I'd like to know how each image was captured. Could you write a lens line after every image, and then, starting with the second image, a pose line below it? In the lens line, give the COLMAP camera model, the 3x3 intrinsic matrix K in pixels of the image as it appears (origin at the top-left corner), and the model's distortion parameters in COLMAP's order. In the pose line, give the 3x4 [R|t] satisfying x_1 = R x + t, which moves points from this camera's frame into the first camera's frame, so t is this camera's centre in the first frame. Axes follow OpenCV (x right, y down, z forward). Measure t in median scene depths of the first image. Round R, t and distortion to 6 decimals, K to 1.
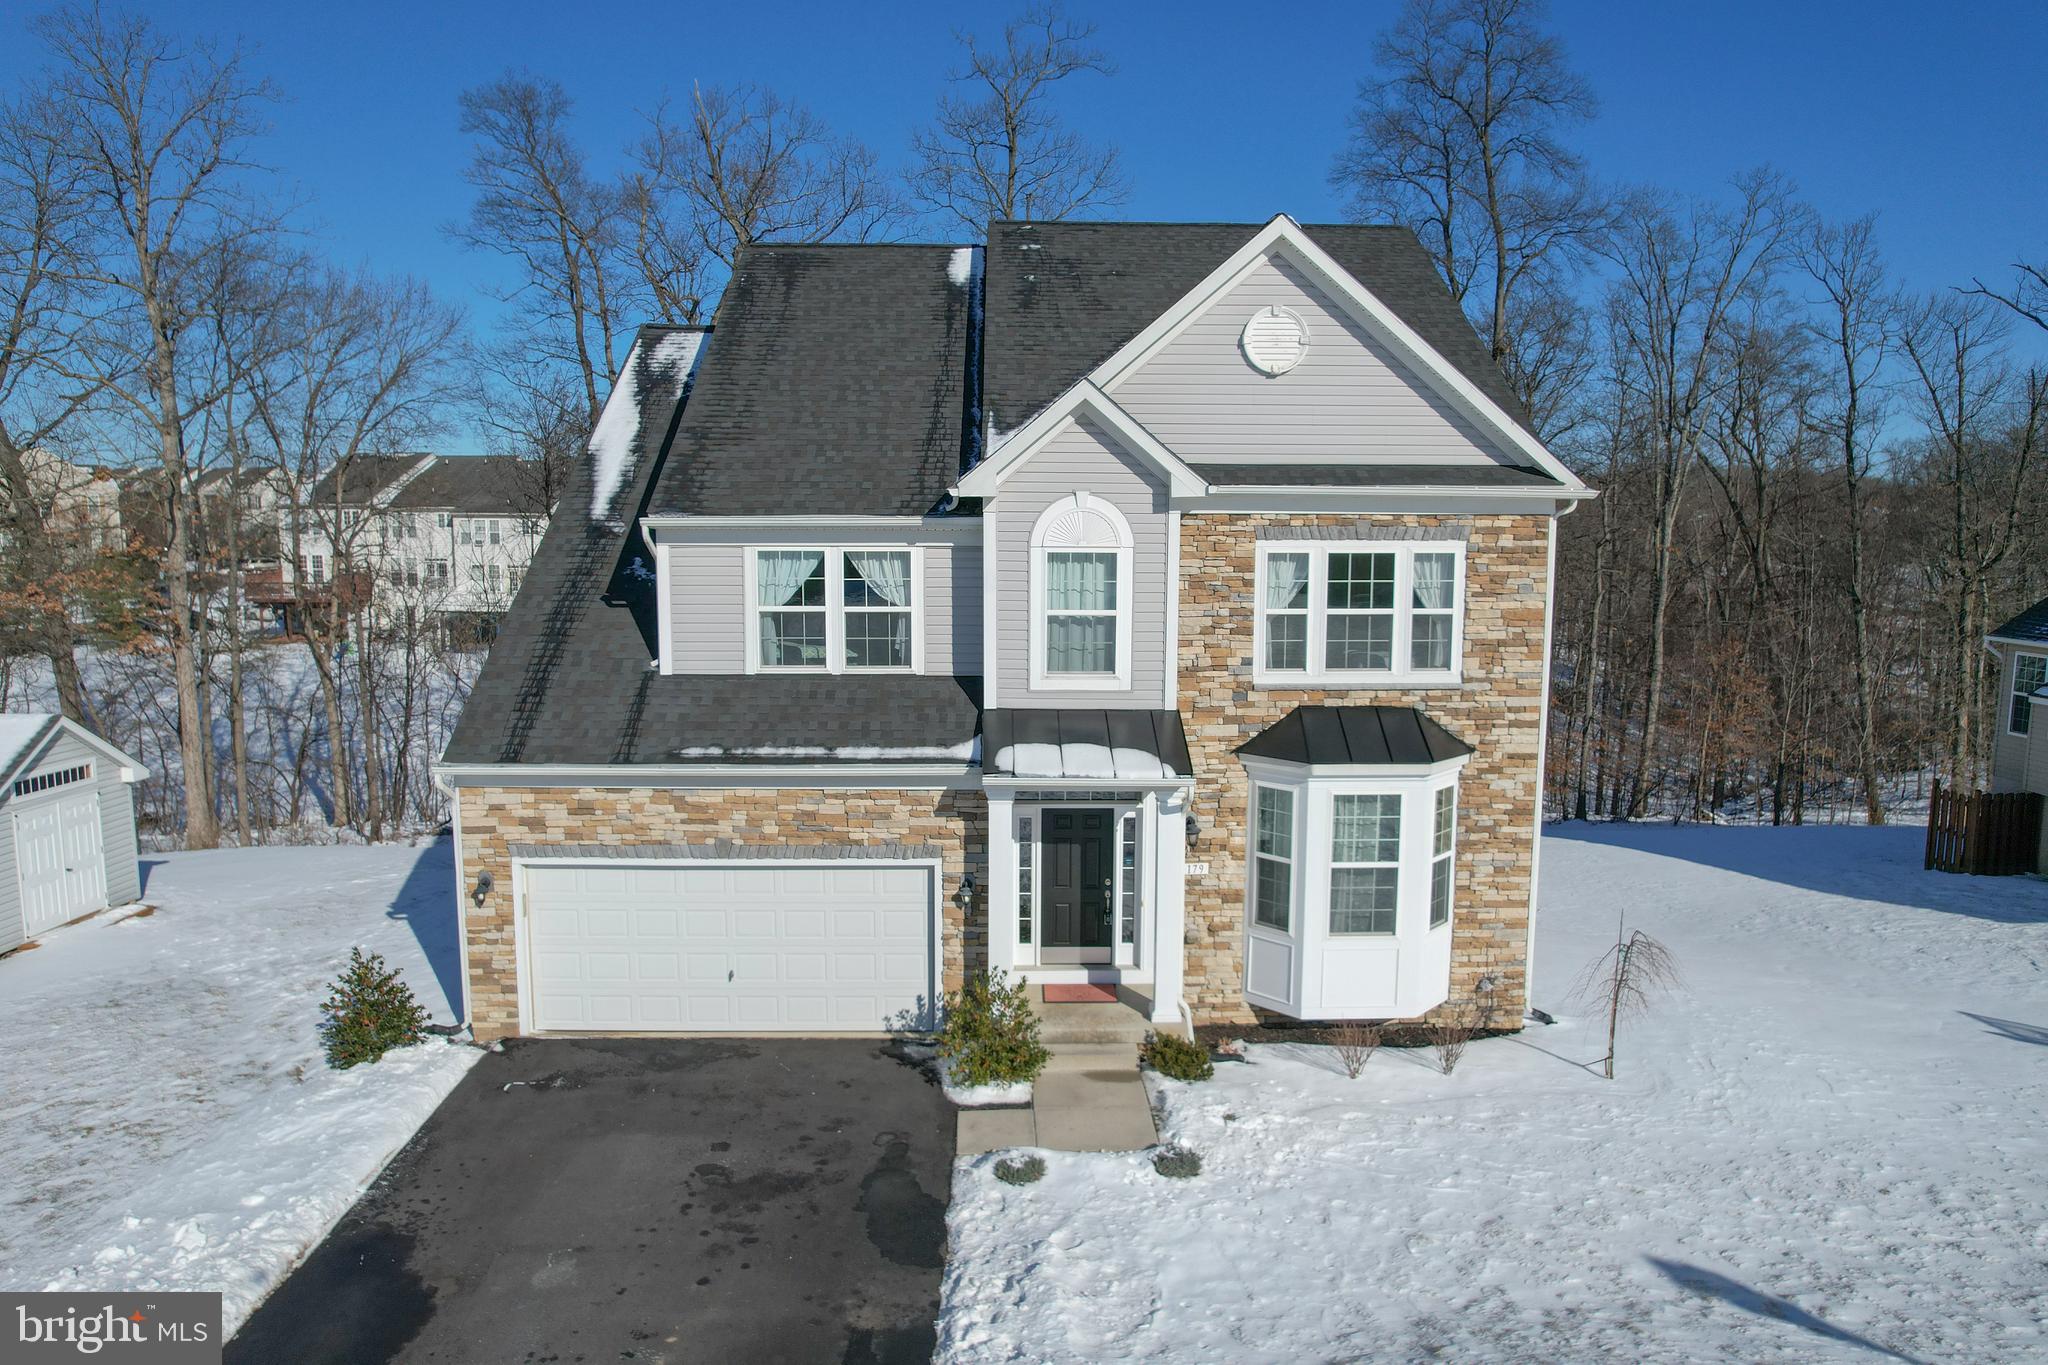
lens RADIAL K [[1306.1, 0, 1026.3], [0, 1306.1, 680.2], [0, 0, 1]] dist [-0.055051, 0.037716]
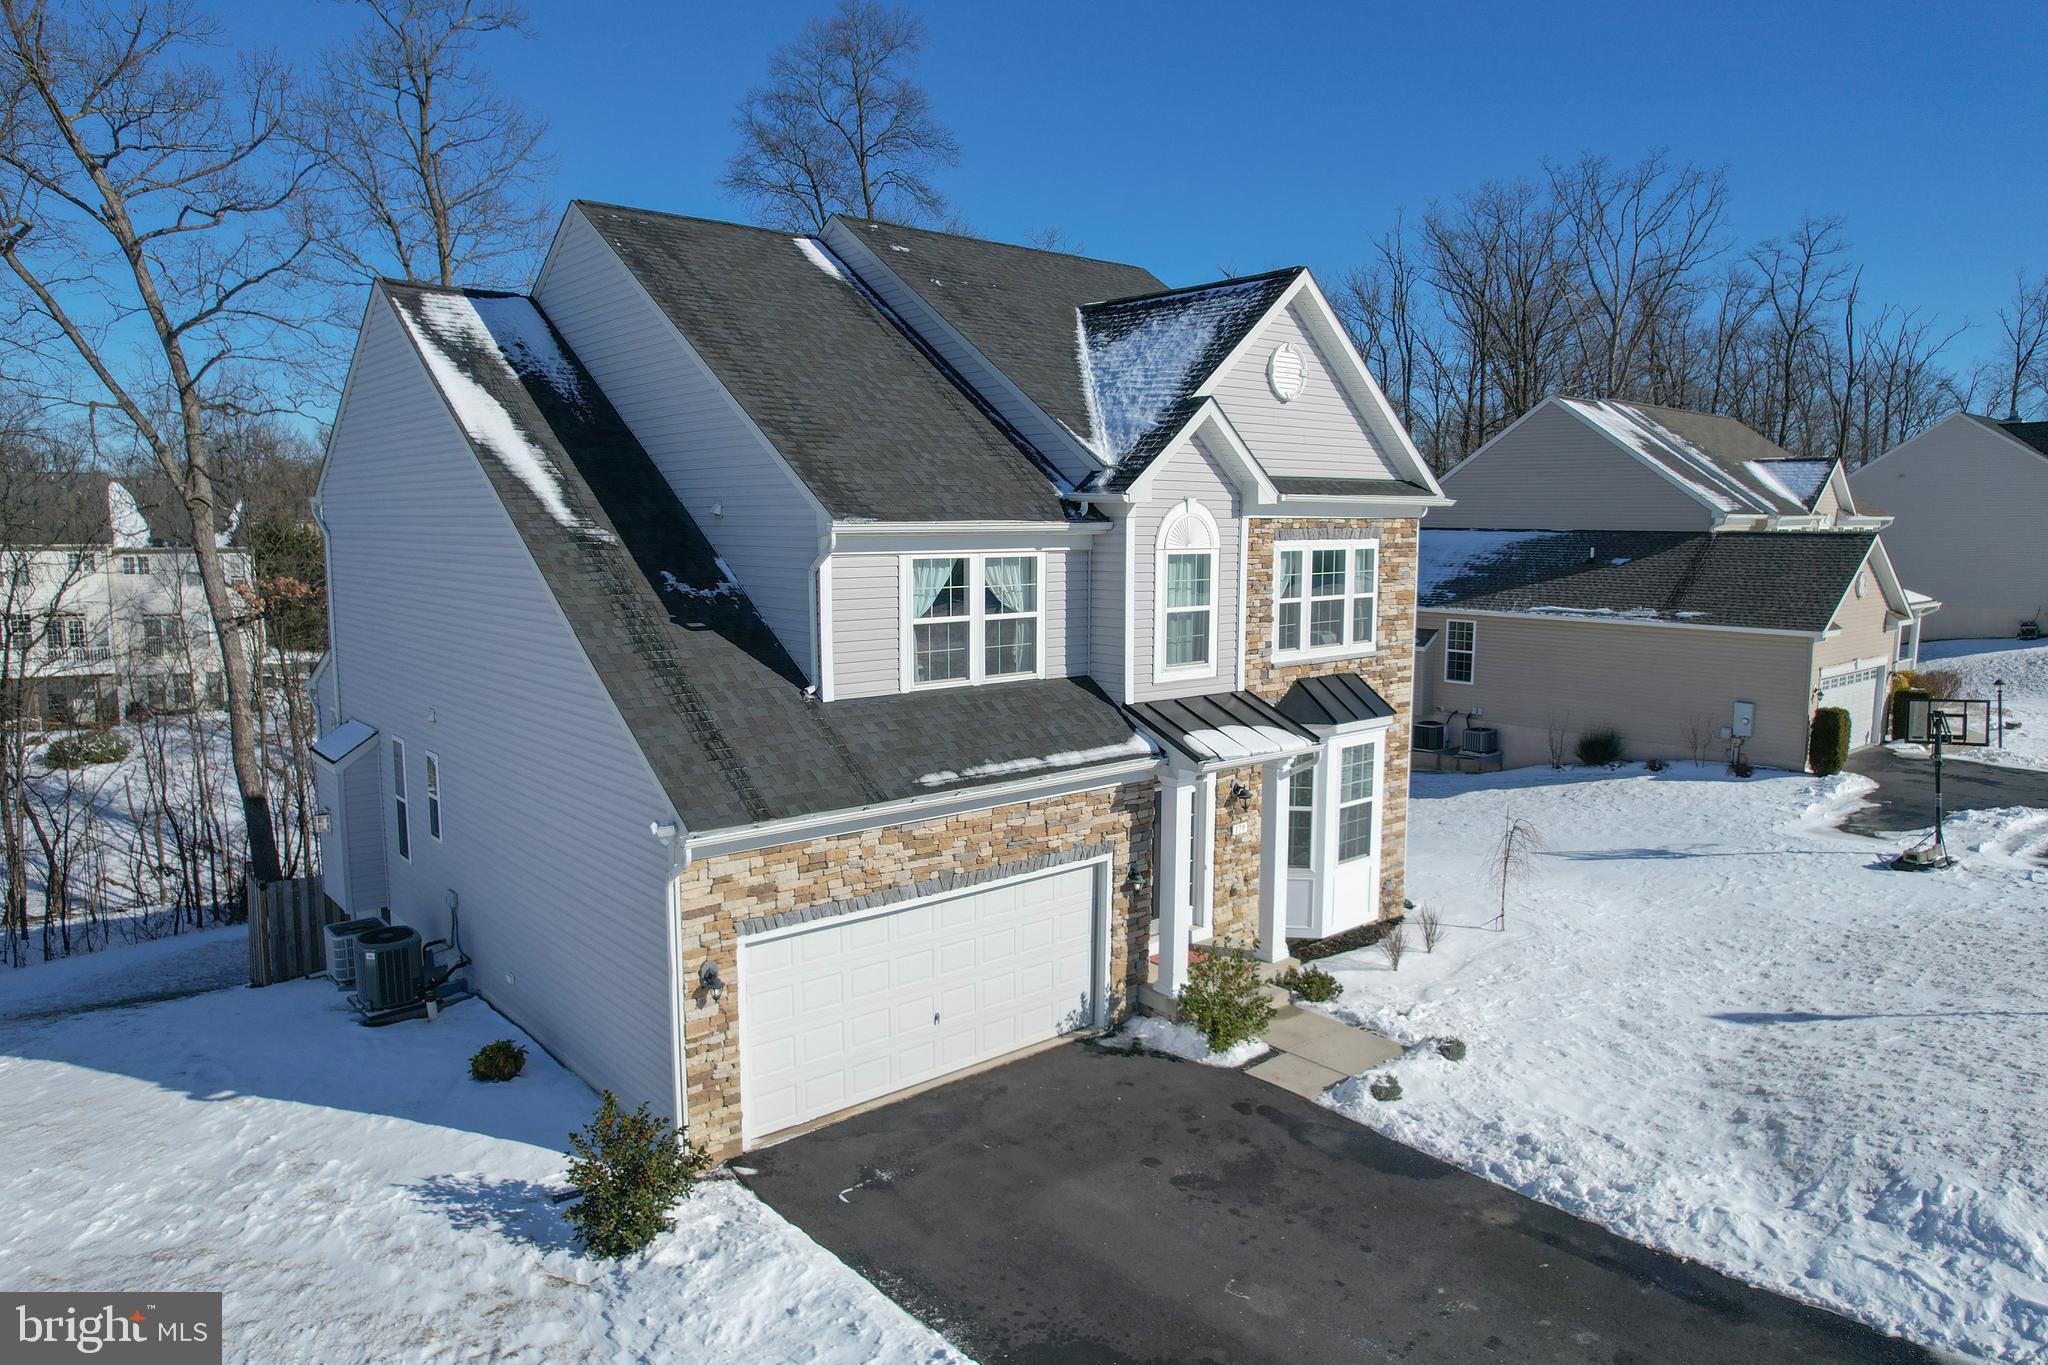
lens RADIAL K [[1306.1, 0, 1028.0], [0, 1306.1, 678.1], [0, 0, 1]] dist [-0.055051, 0.037716]
pose [[0.770659, -0.079927, 0.632215, -0.745436], [0.080786, 0.996352, 0.027487, -0.034308], [-0.632106, 0.029891, 0.774305, 0.233963]]
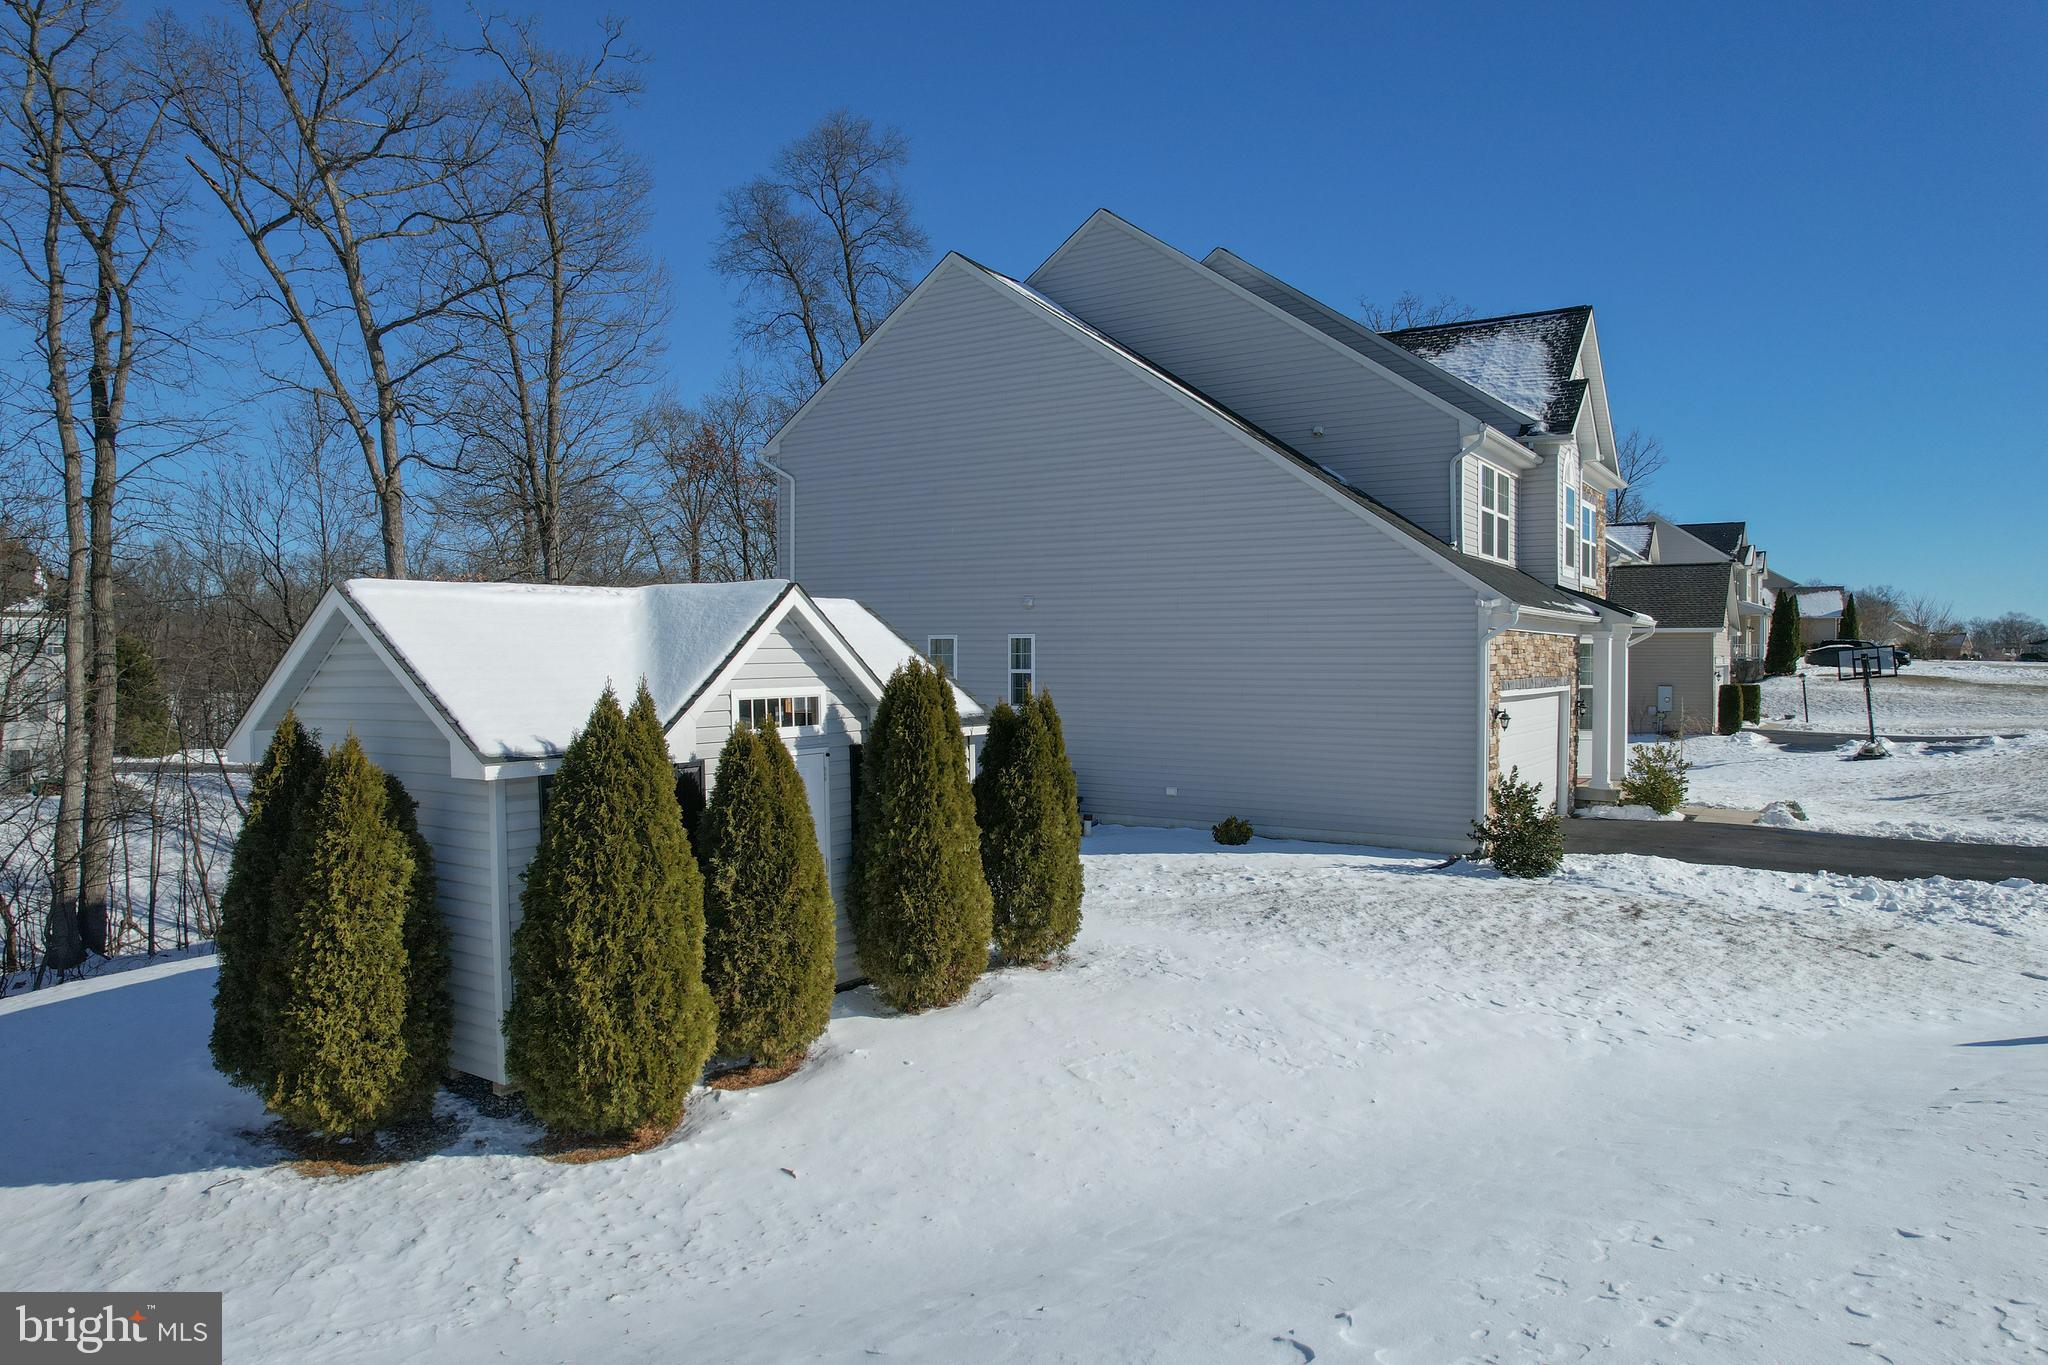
lens RADIAL K [[1306.1, 0, 1034.6], [0, 1306.1, 675.0], [0, 0, 1]] dist [-0.055051, 0.037716]
pose [[0.560654, -0.014715, 0.827919, -1.575359], [0.108801, 0.992483, -0.056039, 0.139781], [-0.820871, 0.121496, 0.558041, 0.672807]]
